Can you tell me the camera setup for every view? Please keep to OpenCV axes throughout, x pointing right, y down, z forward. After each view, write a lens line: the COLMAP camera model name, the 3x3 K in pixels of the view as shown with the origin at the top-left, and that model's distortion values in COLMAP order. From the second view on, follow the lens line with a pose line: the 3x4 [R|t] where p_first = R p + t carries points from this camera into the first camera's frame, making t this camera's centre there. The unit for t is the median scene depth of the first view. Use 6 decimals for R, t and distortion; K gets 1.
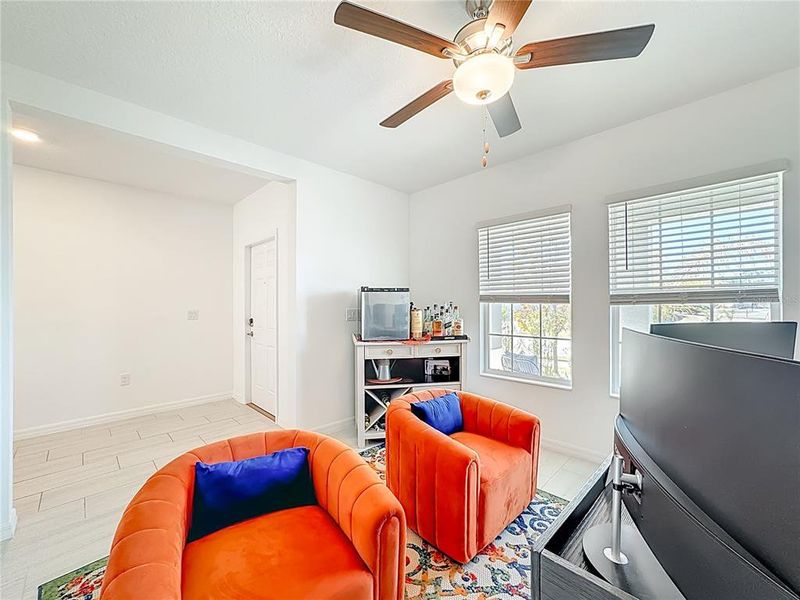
lens RADIAL K [[325.5, 0, 401.6], [0, 325.5, 302.8], [0, 0, 1]] dist [-0.035825, 0.000076]
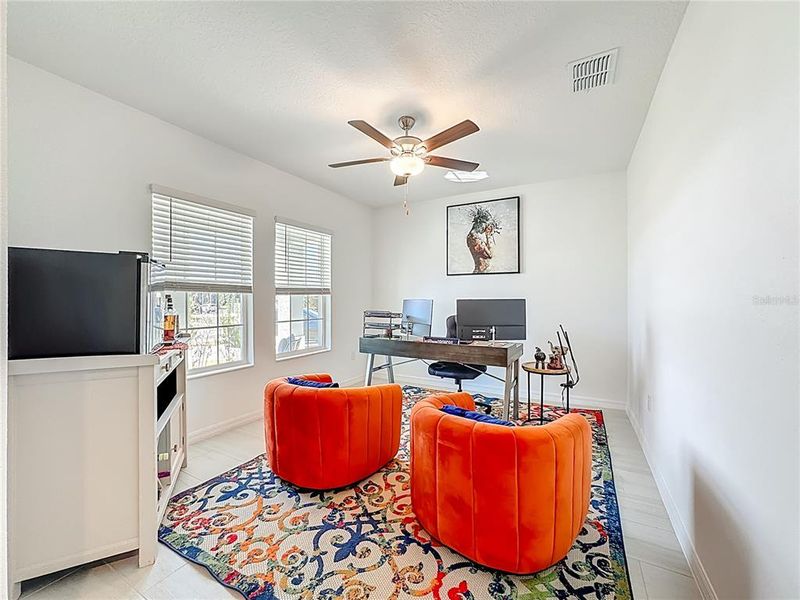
lens RADIAL K [[326.1, 0, 400.0], [0, 326.1, 297.2], [0, 0, 1]] dist [-0.037989, 0.016473]
pose [[-0.272768, 0.004413, 0.962070, -0.837778], [-0.012365, 0.999891, -0.008092, 0.020210], [-0.962000, -0.014103, -0.272684, 0.862204]]
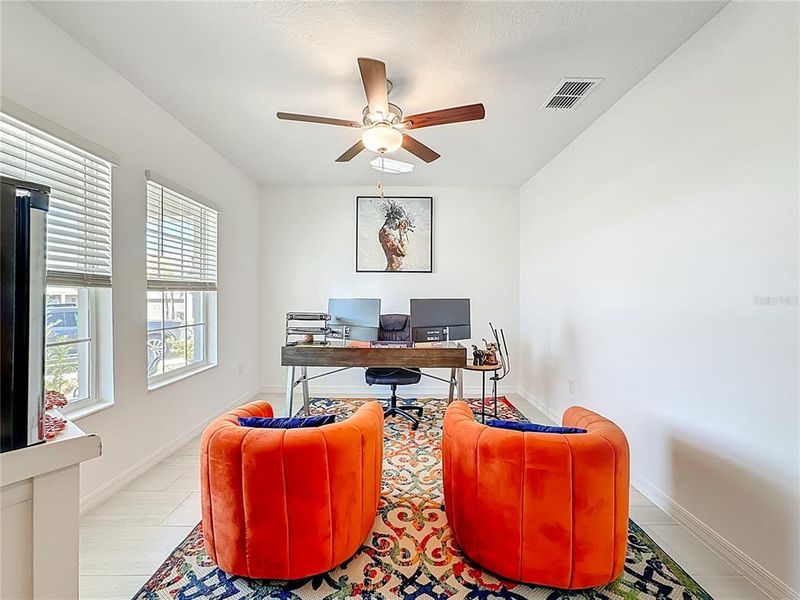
lens RADIAL K [[326.1, 0, 400.0], [0, 326.1, 297.2], [0, 0, 1]] dist [-0.037989, 0.016473]
pose [[-0.710619, -0.005990, 0.703552, -0.493998], [-0.015510, 0.999854, -0.007153, 0.019029], [-0.703406, -0.015995, -0.710608, 1.137604]]
